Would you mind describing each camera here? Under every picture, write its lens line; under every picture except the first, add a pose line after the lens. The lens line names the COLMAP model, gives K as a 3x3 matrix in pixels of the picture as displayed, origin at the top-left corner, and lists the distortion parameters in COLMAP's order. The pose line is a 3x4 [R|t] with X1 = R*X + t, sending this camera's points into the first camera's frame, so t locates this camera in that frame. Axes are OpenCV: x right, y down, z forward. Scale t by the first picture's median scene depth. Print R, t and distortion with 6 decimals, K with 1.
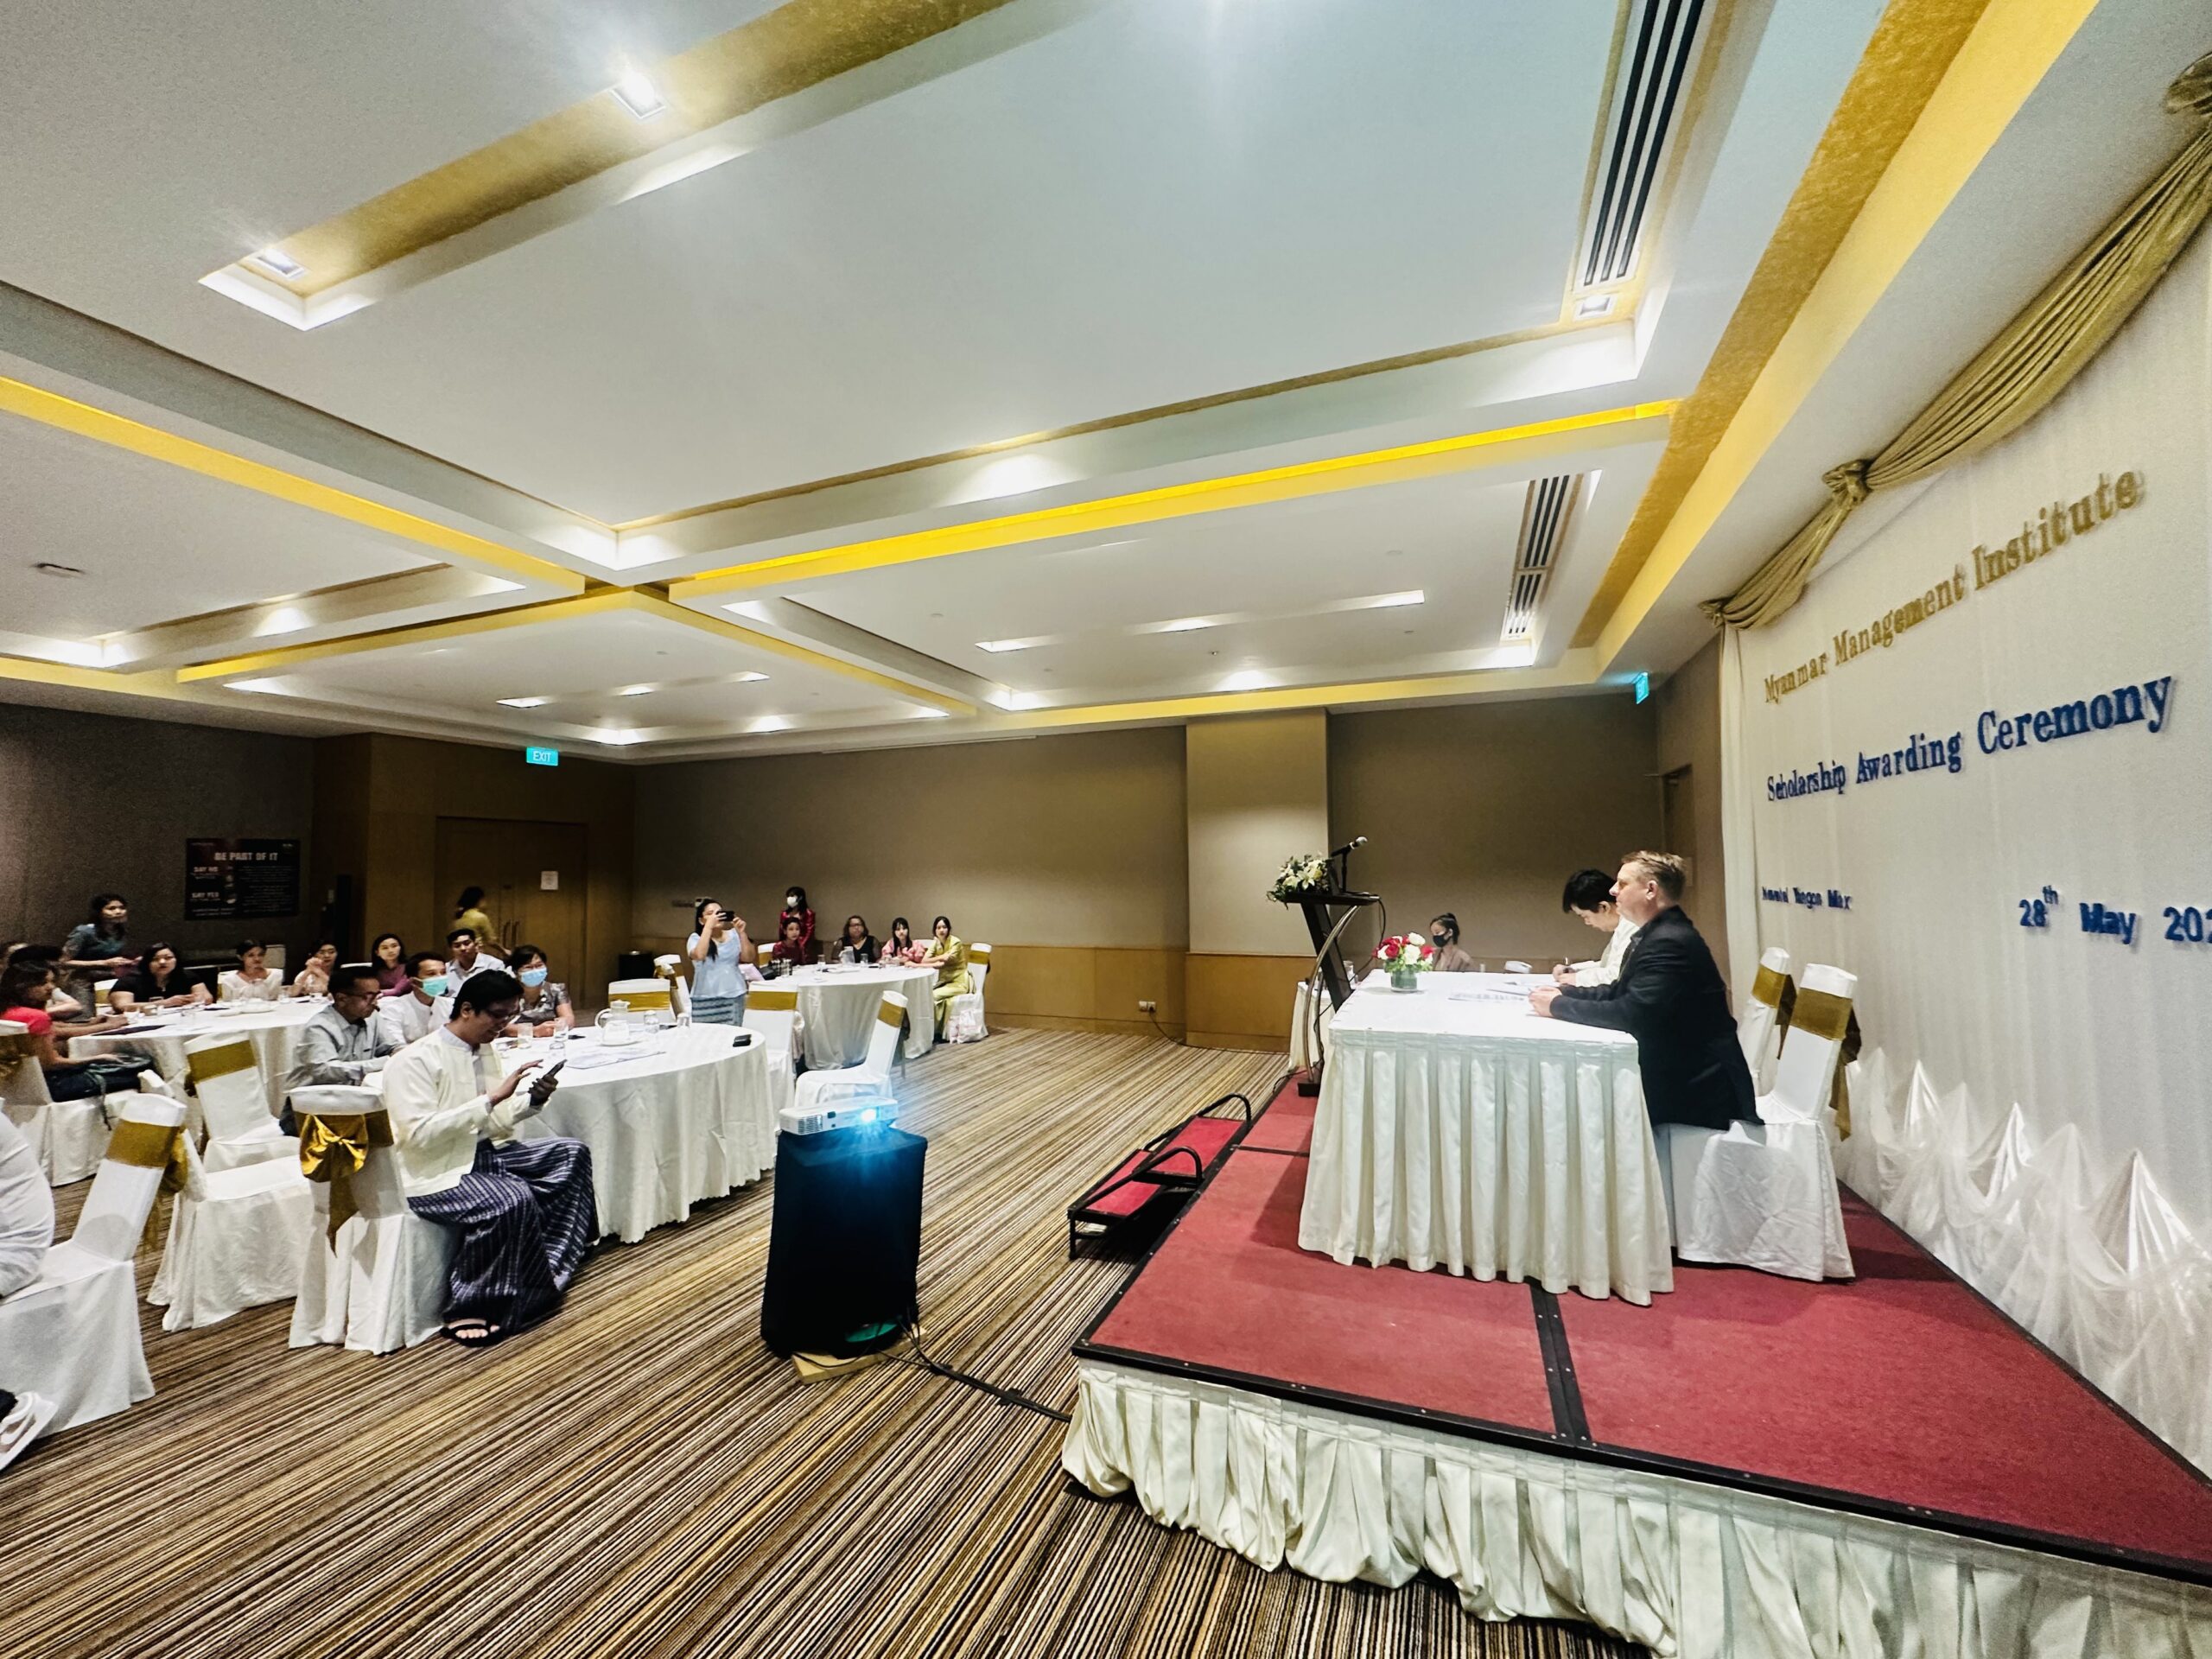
lens RADIAL K [[883.5, 0, 1108.7], [0, 883.5, 824.8], [0, 0, 1]] dist [-0.003790, 0.001272]
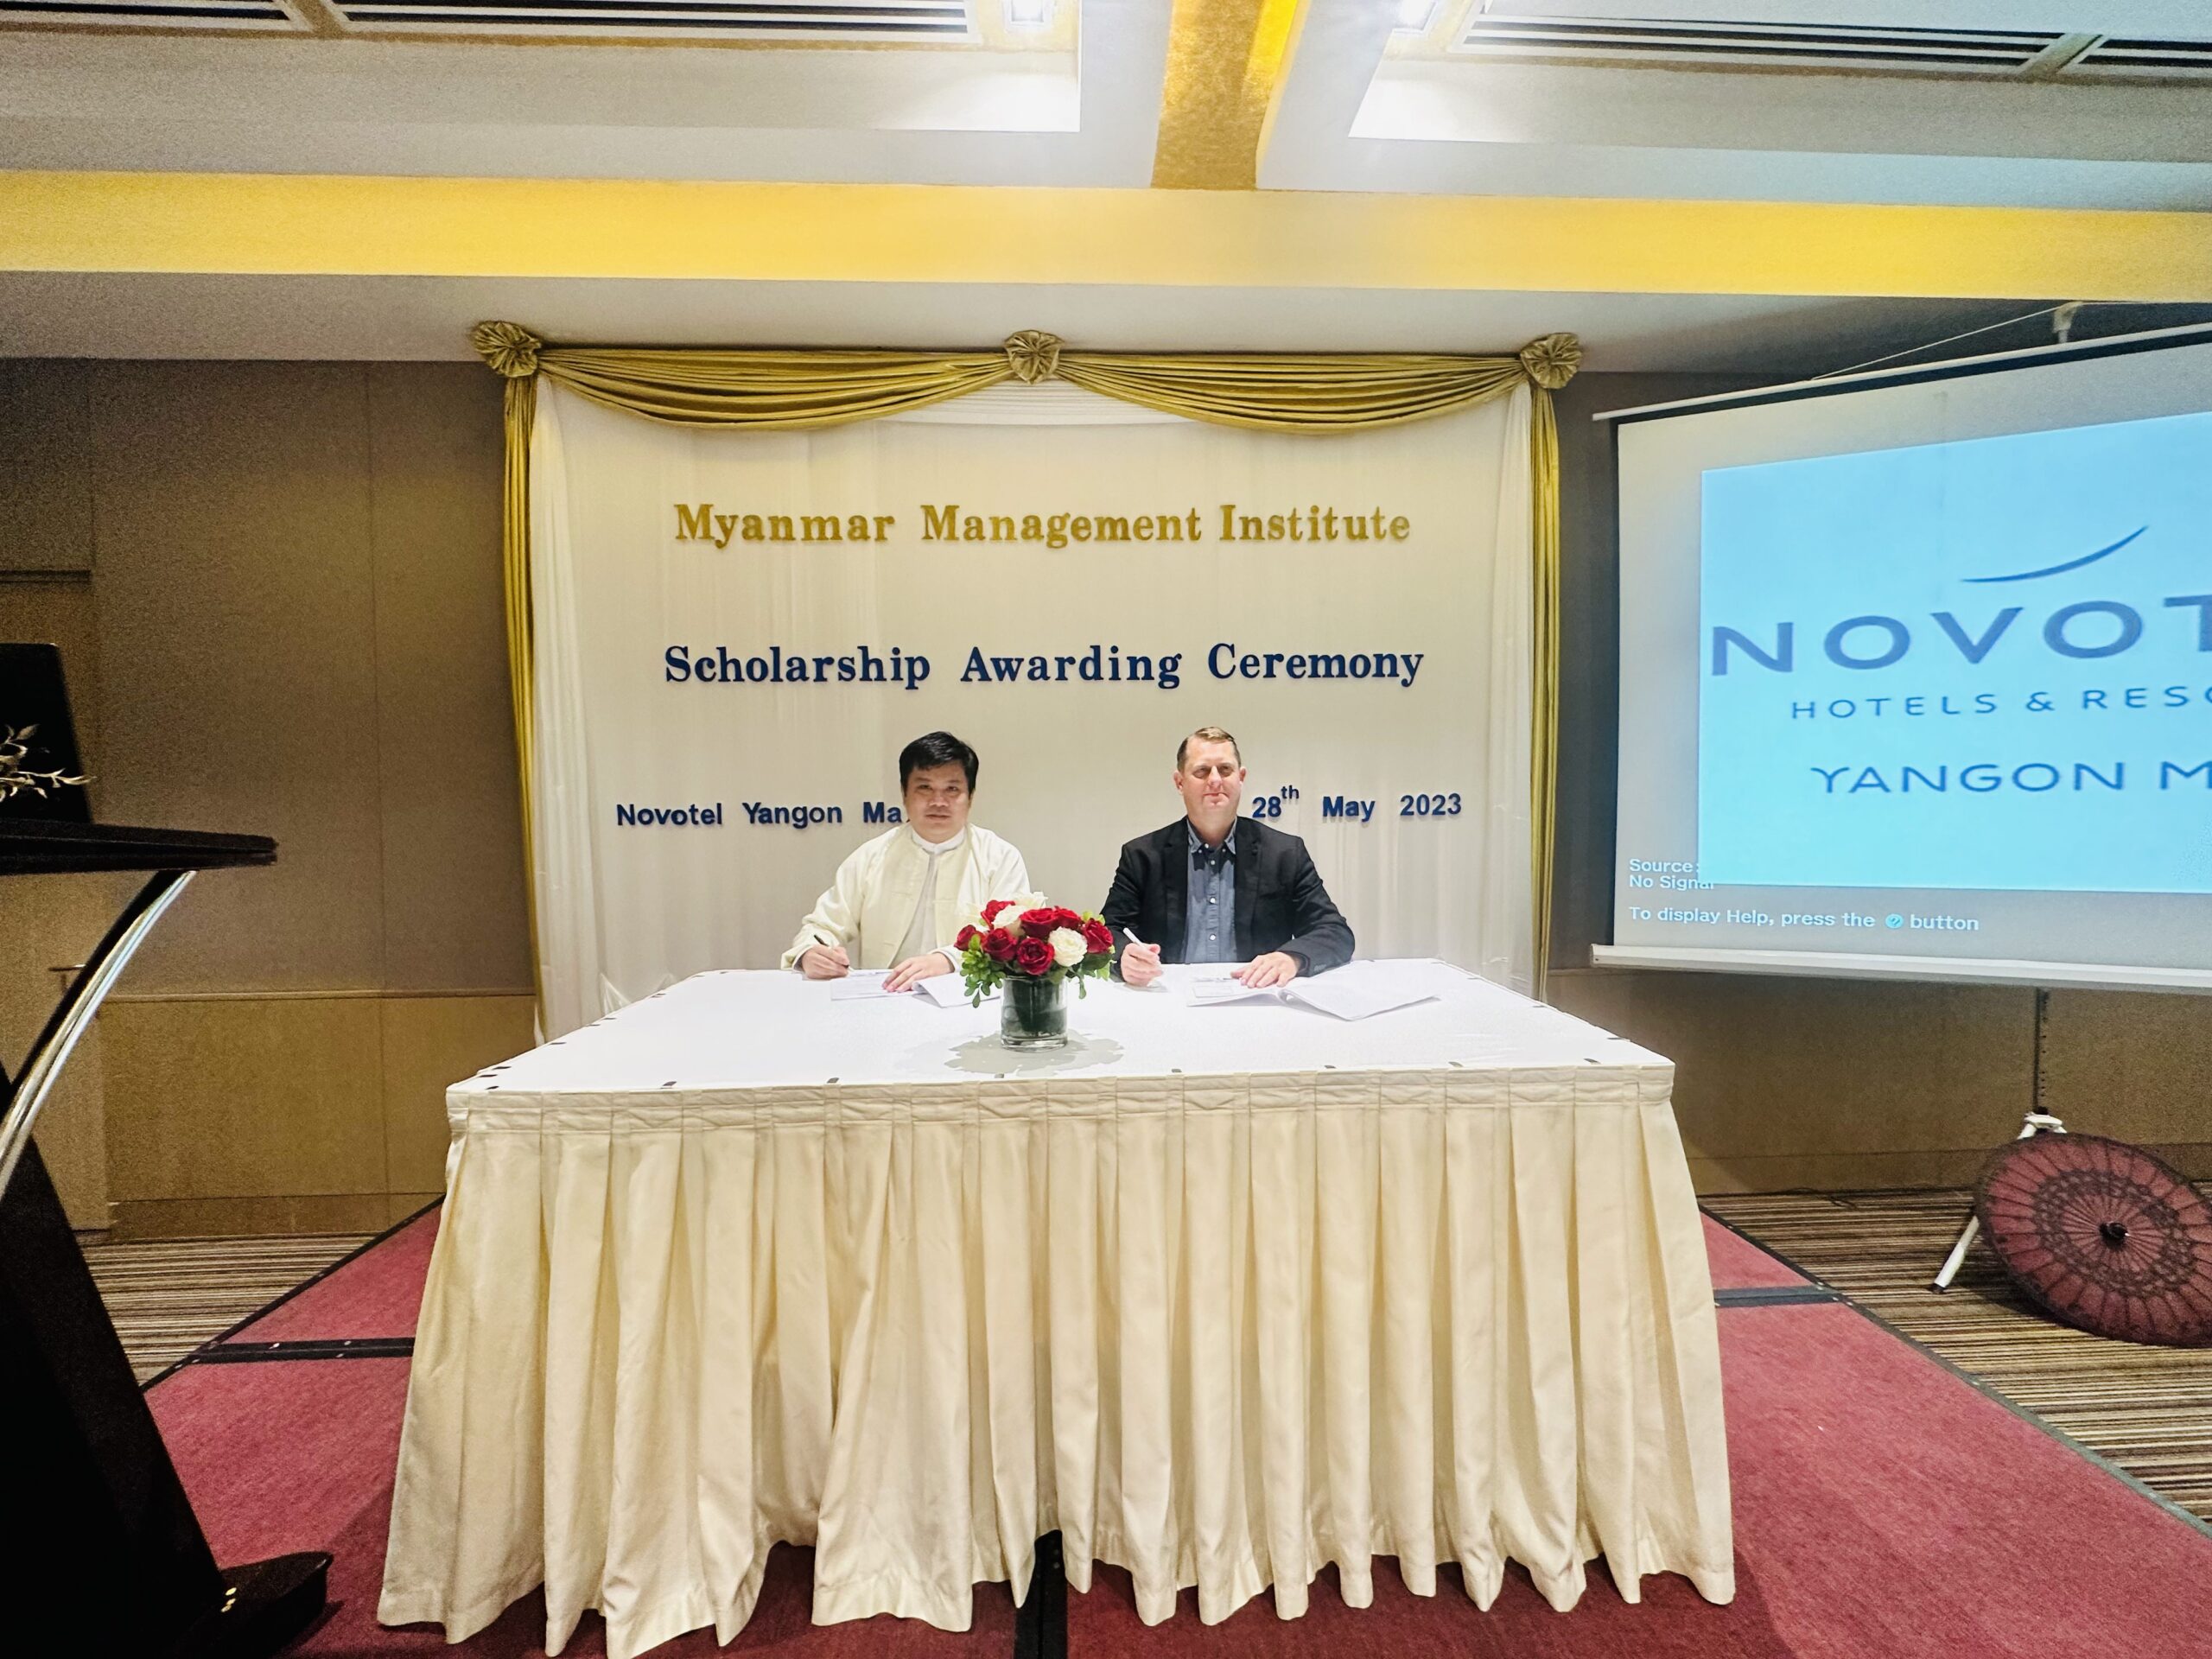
lens RADIAL K [[883.5, 0, 1112.8], [0, 883.5, 821.5], [0, 0, 1]] dist [-0.003790, 0.001272]
pose [[-0.405678, -0.007863, 0.913982, -0.041345], [-0.034213, 0.999393, -0.006588, 0.105682], [-0.913376, -0.033943, -0.405700, 1.327853]]
